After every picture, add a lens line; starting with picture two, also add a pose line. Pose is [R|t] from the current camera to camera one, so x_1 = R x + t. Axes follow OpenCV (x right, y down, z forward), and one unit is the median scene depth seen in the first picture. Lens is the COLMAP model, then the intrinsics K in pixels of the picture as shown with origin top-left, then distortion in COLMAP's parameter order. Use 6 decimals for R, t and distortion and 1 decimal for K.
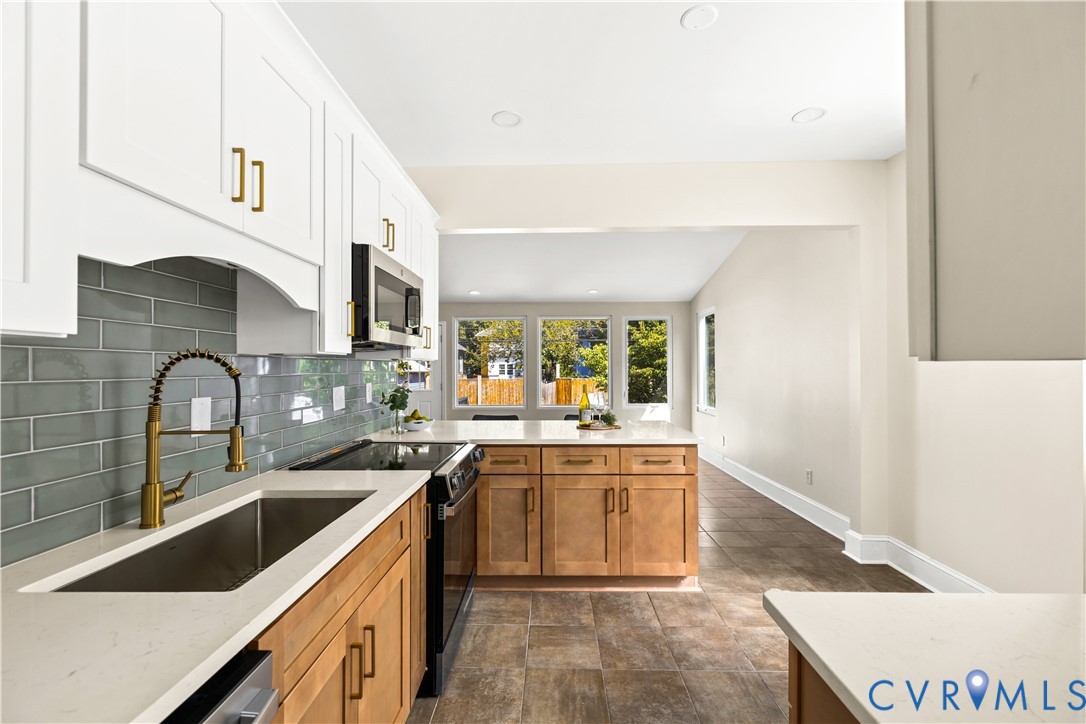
lens RADIAL K [[459.1, 0, 545.2], [0, 459.1, 367.4], [0, 0, 1]] dist [0.000272, 0.000279]
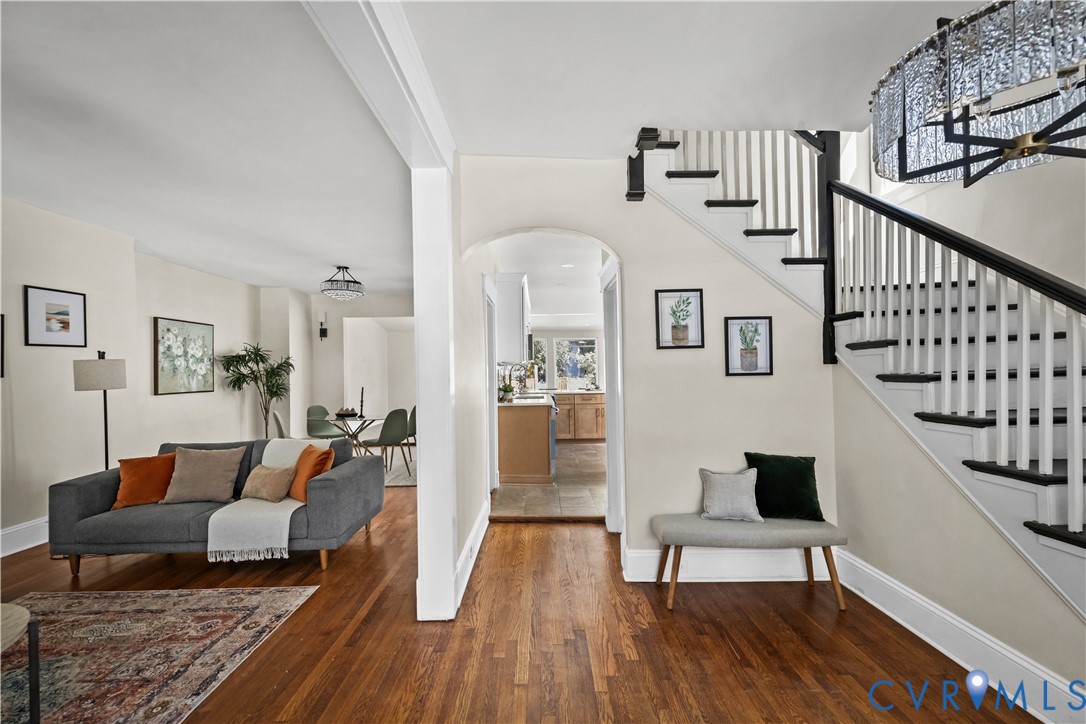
lens RADIAL K [[459.1, 0, 545.2], [0, 459.1, 367.4], [0, 0, 1]] dist [0.000272, 0.000279]
pose [[0.999552, -0.012836, 0.027032, -0.268692], [0.013024, 0.999892, -0.006785, 0.017796], [-0.026942, 0.007134, 0.999612, -1.909538]]
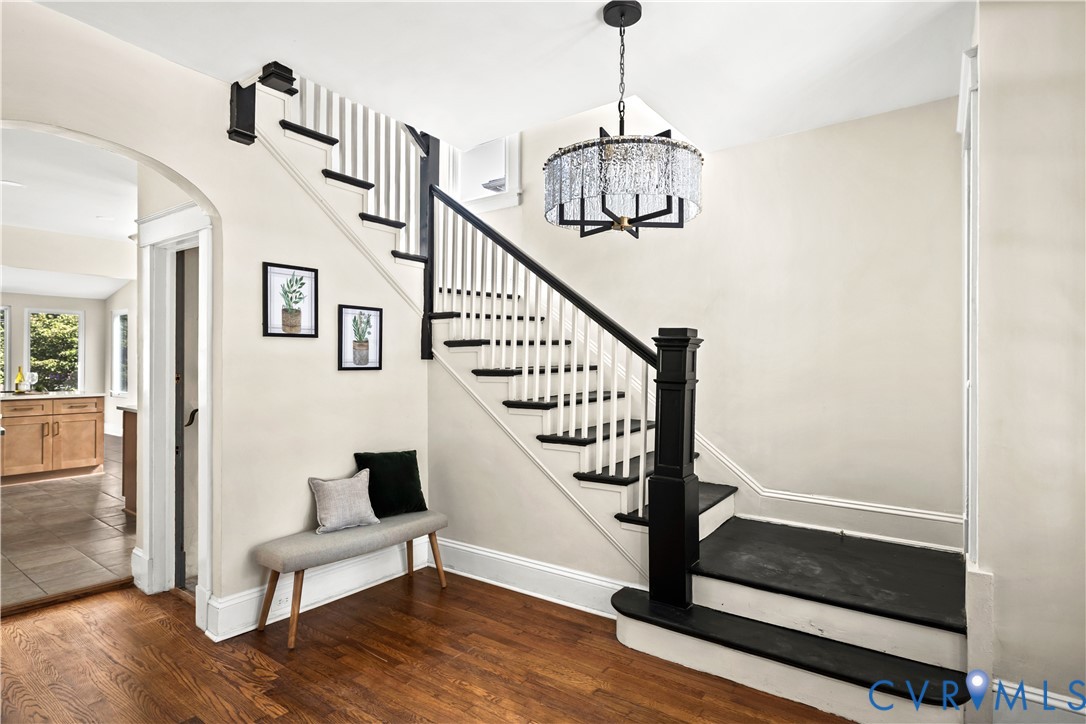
lens RADIAL K [[567.6, 0, 543.0], [0, 567.6, 362.0], [0, 0, 1]] dist [0.001245, 0.000178]
pose [[0.576734, 0.004673, 0.816919, -0.555263], [-0.004198, 0.999987, -0.002756, 0.020400], [-0.816921, -0.001840, 0.576746, -1.881859]]
